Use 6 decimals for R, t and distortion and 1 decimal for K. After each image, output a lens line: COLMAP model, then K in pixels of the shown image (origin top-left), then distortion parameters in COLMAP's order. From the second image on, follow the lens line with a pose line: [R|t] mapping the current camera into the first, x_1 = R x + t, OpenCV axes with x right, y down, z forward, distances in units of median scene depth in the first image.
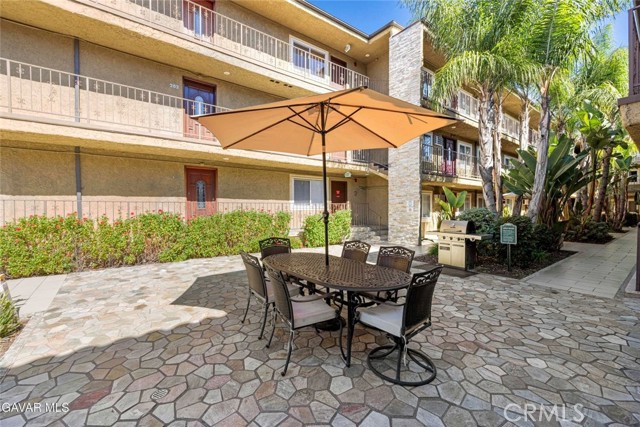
lens RADIAL K [[267.2, 0, 320.0], [0, 267.2, 213.5], [0, 0, 1]] dist [-0.001515, -0.000257]
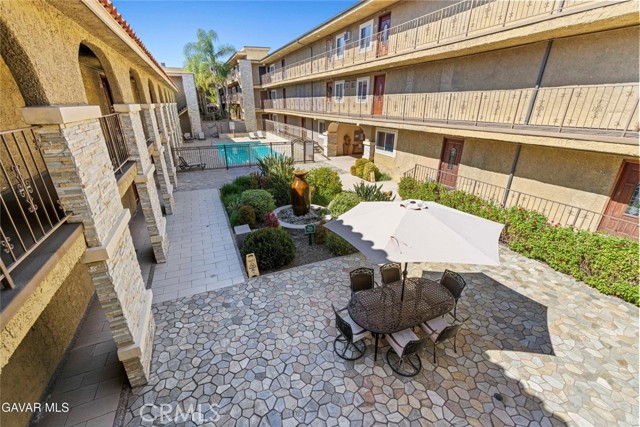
lens RADIAL K [[278.9, 0, 313.3], [0, 278.9, 213.2], [0, 0, 1]] dist [0.002561, 0.000356]
pose [[-0.247328, 0.378406, -0.891985, 1.439785], [-0.026451, 0.917606, 0.396609, -0.922476], [0.968571, 0.121686, -0.216941, 0.811873]]
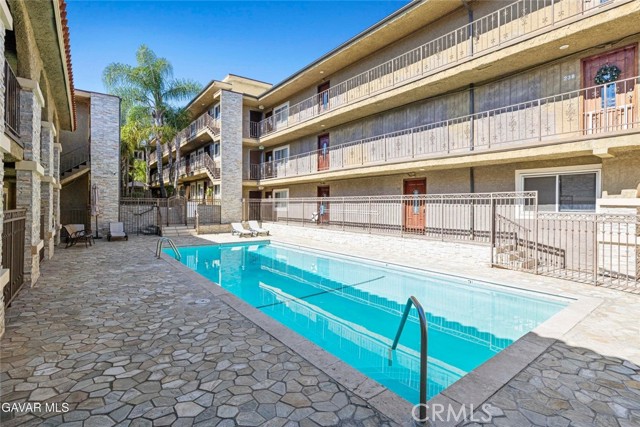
lens RADIAL K [[309.6, 0, 320.0], [0, 309.6, 213.5], [0, 0, 1]] dist [-0.003093, -0.000343]
pose [[-0.007777, 0.012280, -0.999894, -2.516108], [-0.027434, 0.999546, 0.012489, 0.088766], [0.999593, 0.027529, -0.007436, -2.169452]]
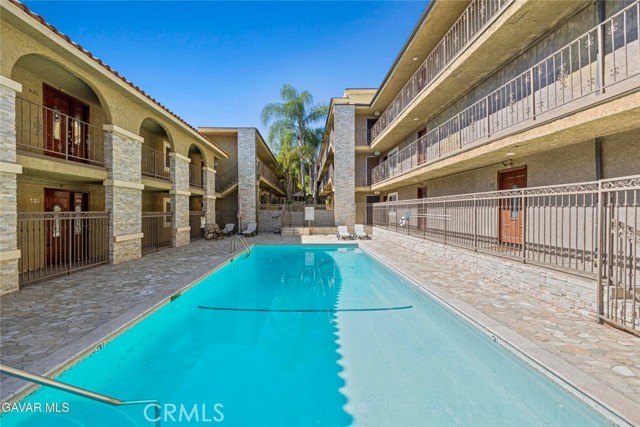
lens RADIAL K [[278.9, 0, 313.3], [0, 278.9, 213.2], [0, 0, 1]] dist [0.002561, 0.000356]
pose [[-0.595029, -0.004729, -0.803690, -3.291102], [-0.026031, 0.999571, 0.013391, 0.070318], [0.803282, 0.028889, -0.594897, -1.150719]]
